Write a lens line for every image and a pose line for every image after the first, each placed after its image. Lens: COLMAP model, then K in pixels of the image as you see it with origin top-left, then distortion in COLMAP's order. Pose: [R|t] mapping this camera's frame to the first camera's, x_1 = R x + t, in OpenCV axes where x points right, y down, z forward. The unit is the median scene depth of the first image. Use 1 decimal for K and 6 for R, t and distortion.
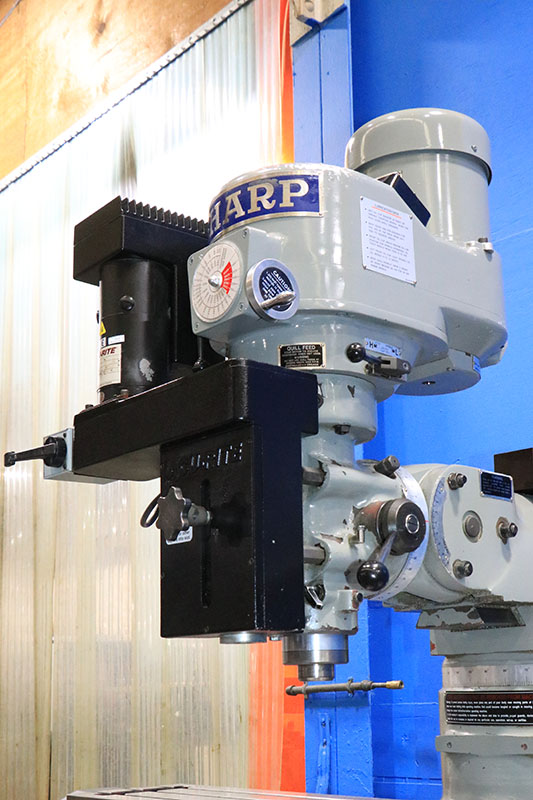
lens RADIAL K [[1152.9, 0, 267.0], [0, 1152.9, 448.2], [0, 0, 1]] dist [-0.060704, 0.013470]
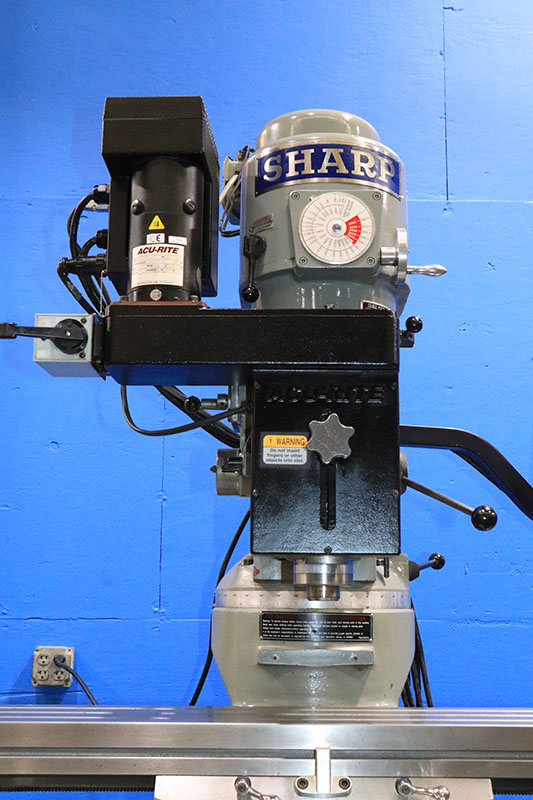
lens RADIAL K [[1009.8, 0, 305.7], [0, 1009.8, 416.2], [0, 0, 1]] dist [0.004365, 0.005588]
pose [[0.636701, 0.167980, 0.752592, -0.662130], [-0.180338, 0.981356, -0.066474, 0.085240], [-0.749727, -0.093397, 0.655123, 0.347415]]
